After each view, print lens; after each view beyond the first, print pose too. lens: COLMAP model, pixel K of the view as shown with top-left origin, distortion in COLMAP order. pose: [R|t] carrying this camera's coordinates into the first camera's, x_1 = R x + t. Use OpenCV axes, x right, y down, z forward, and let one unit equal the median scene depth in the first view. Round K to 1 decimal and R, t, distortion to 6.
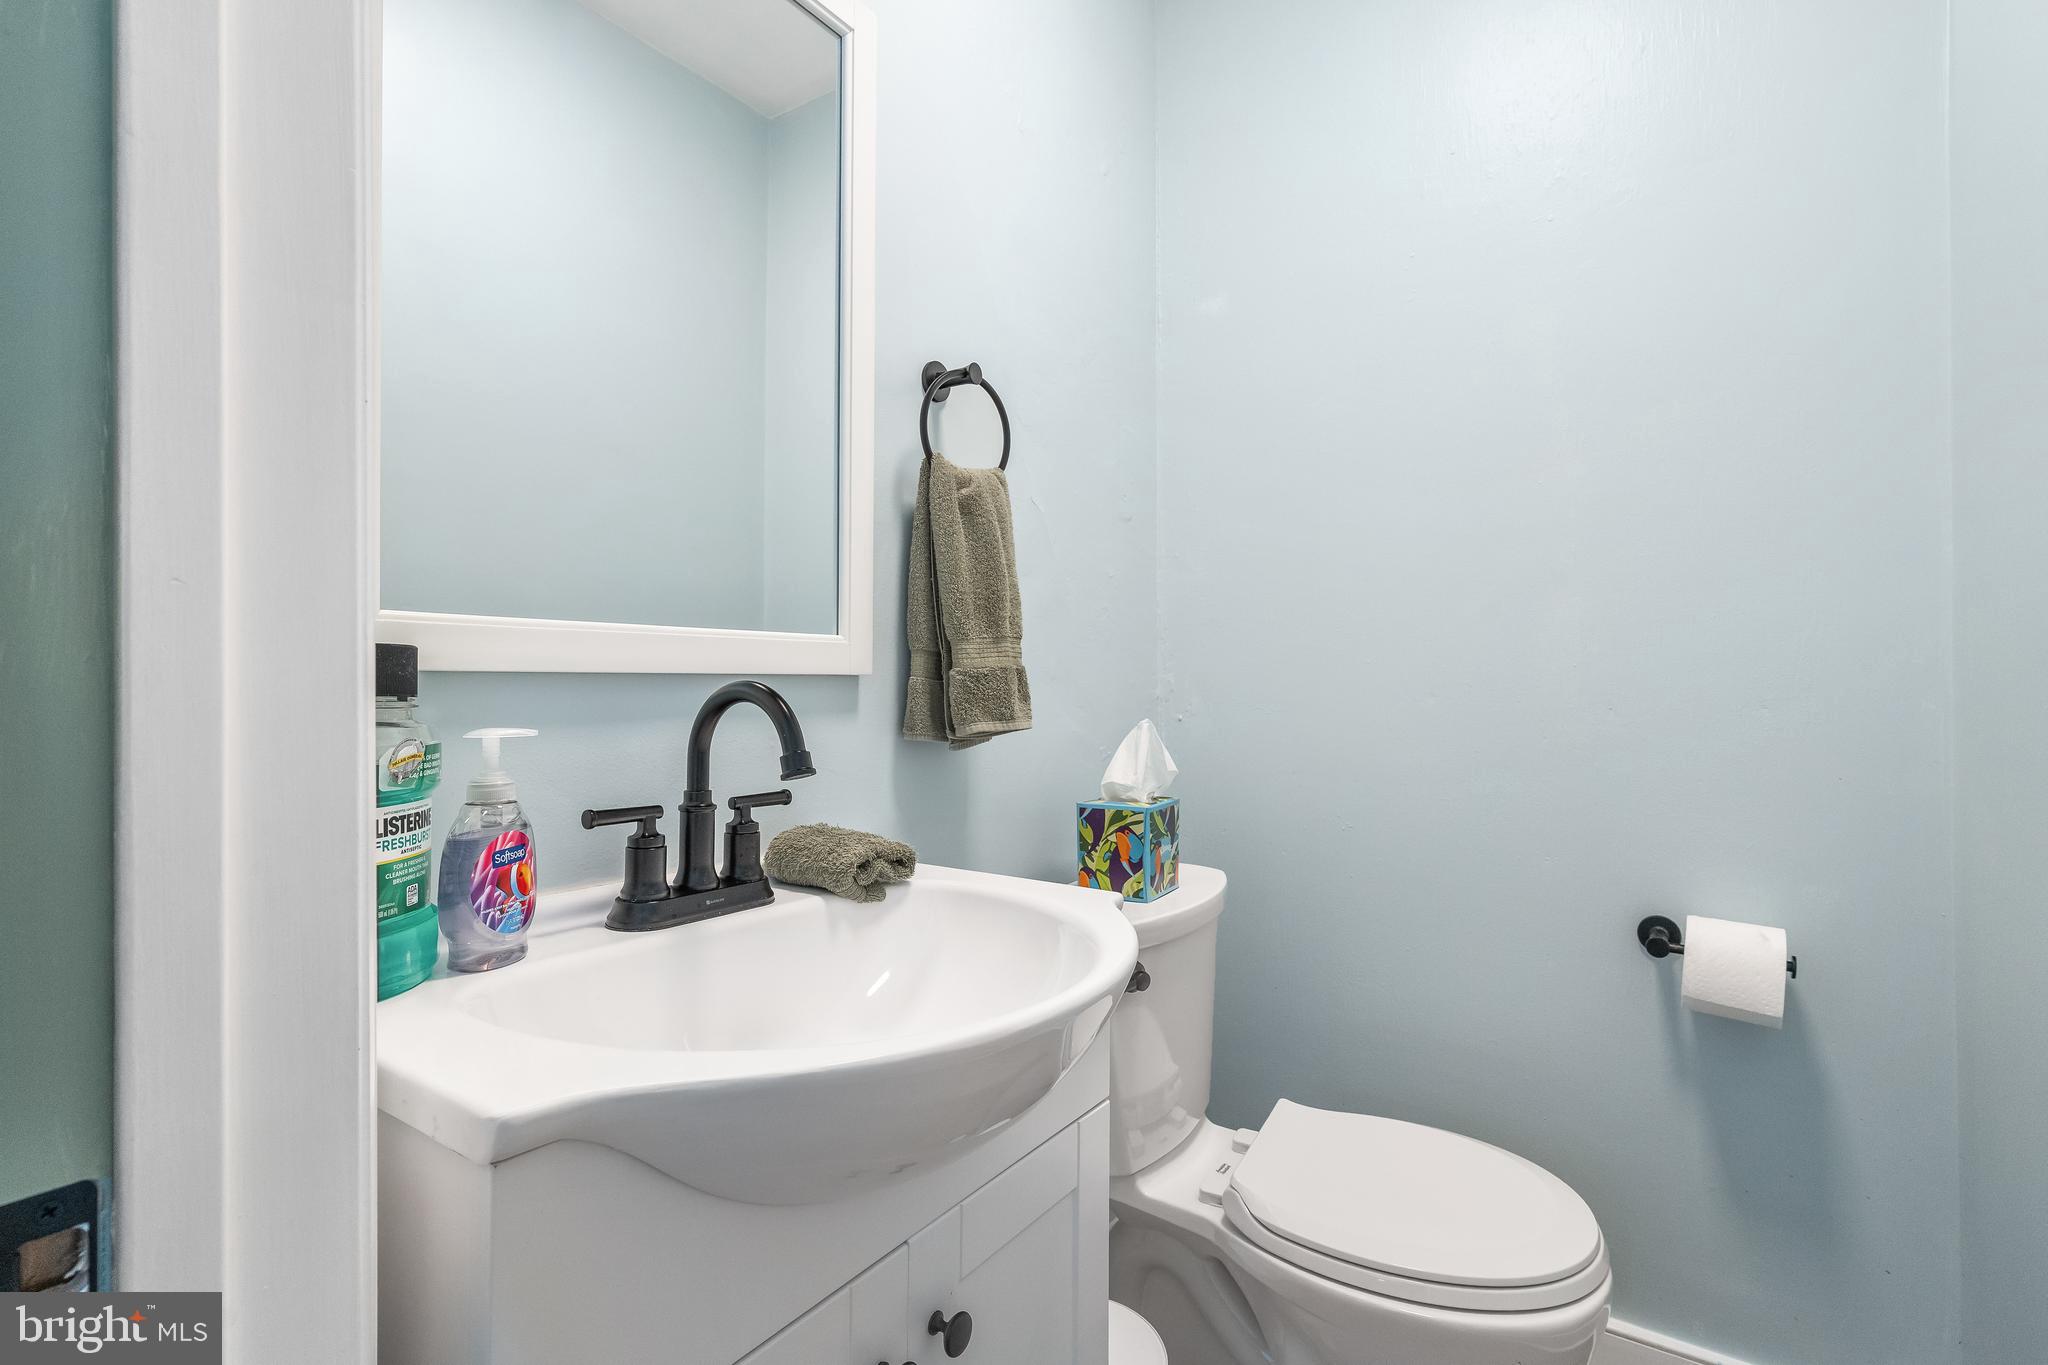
lens RADIAL K [[980.1, 0, 1027.4], [0, 980.1, 680.2], [0, 0, 1]] dist [-0.001638, -0.000658]
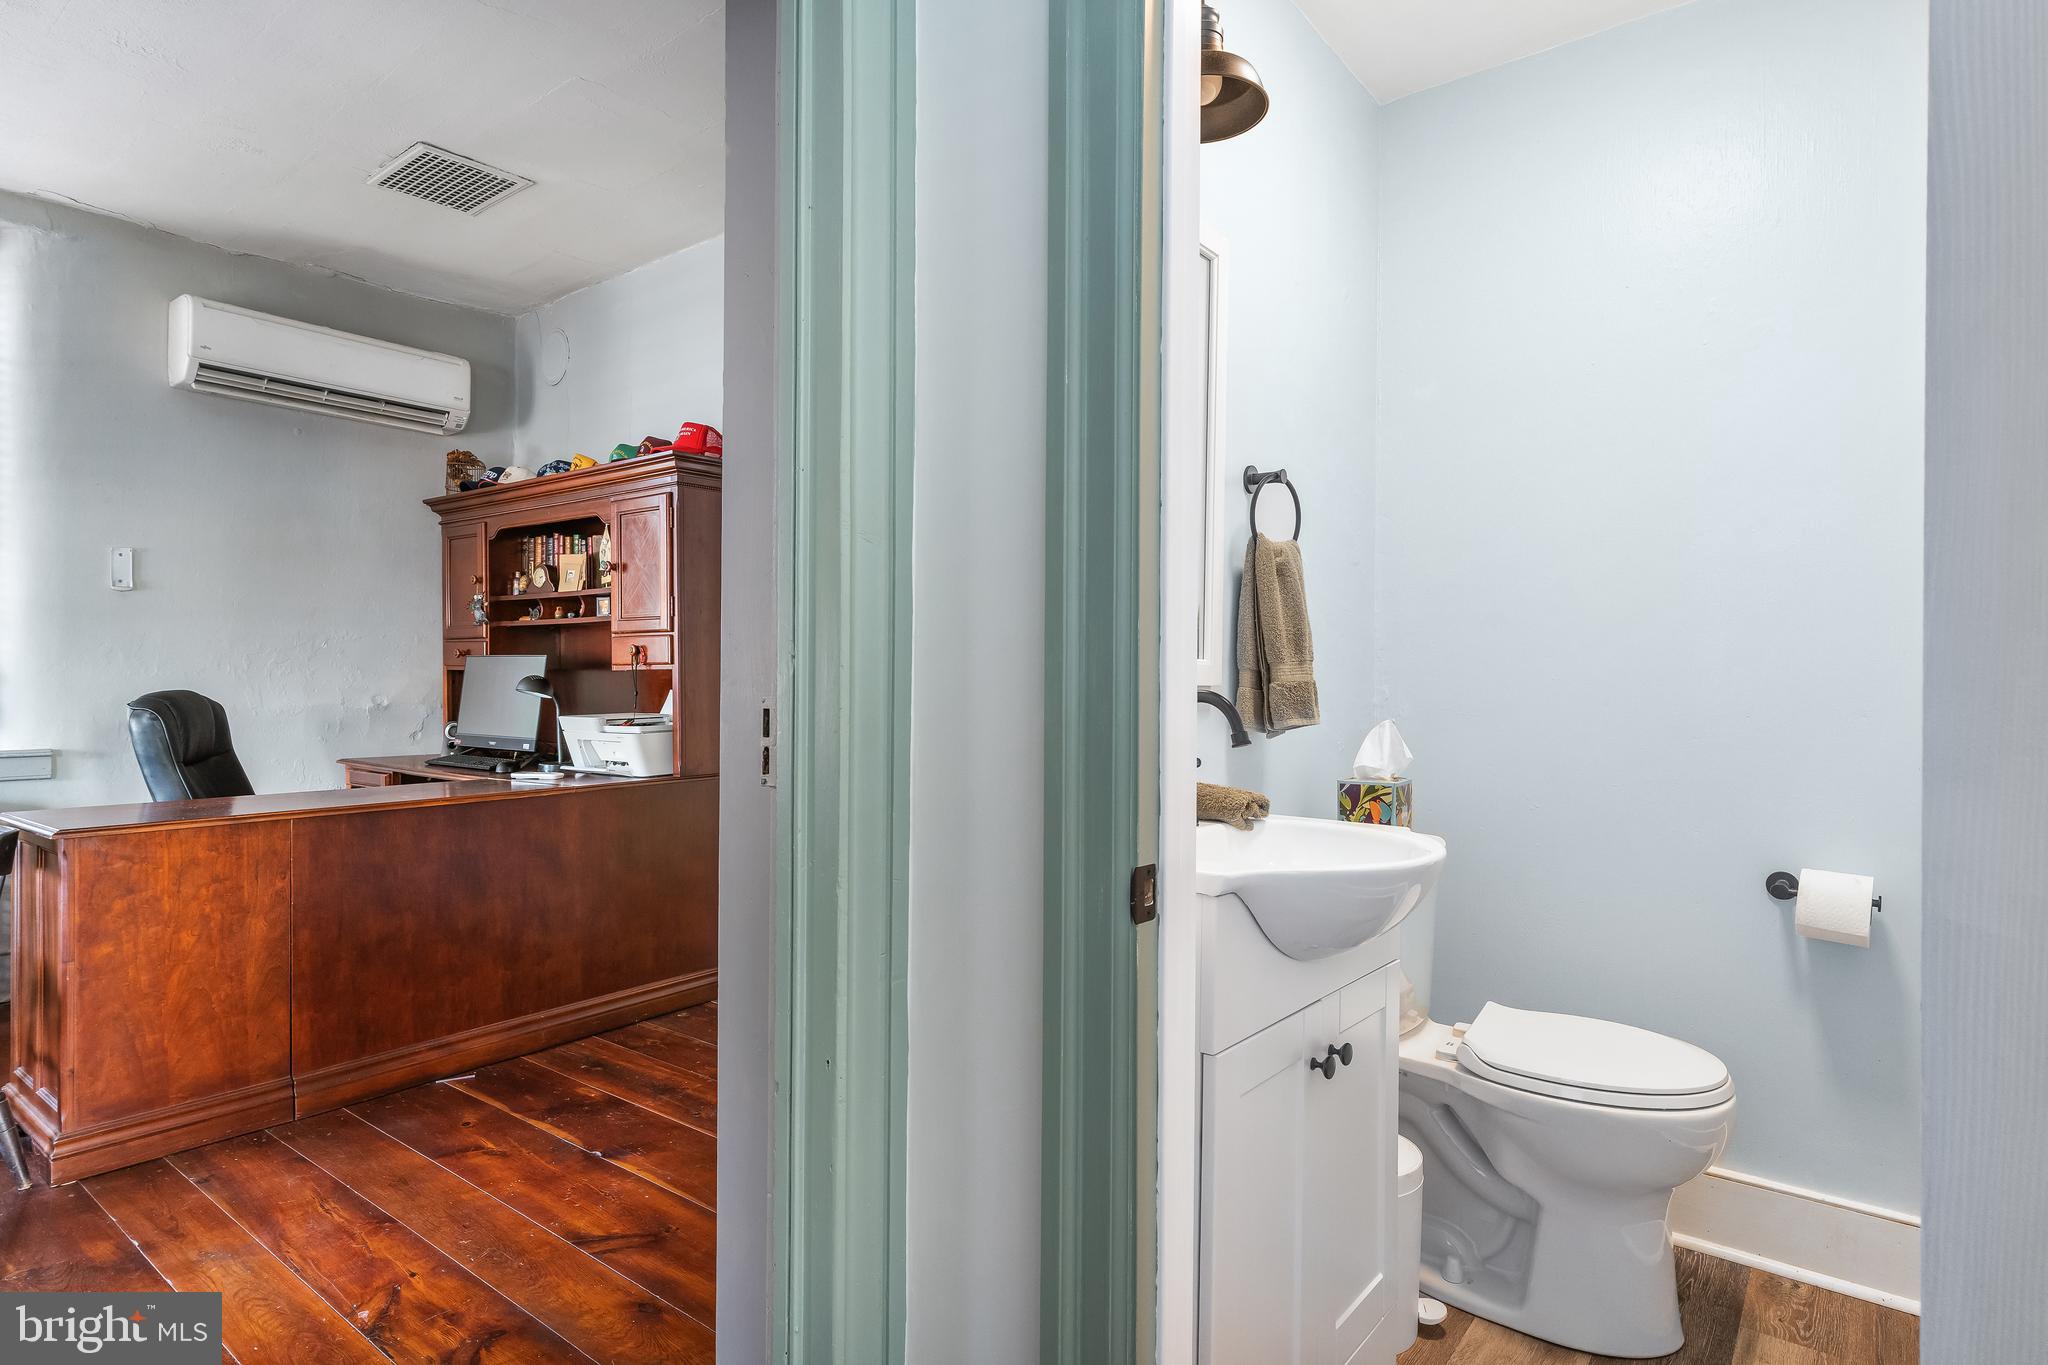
lens RADIAL K [[1104.9, 0, 1019.7], [0, 1104.9, 685.2], [0, 0, 1]] dist [-0.000090, 0.001266]
pose [[0.997224, 0.011787, -0.073523, -0.316117], [-0.011657, 0.999930, 0.002192, -0.006168], [0.073544, -0.001329, 0.997291, -0.642078]]
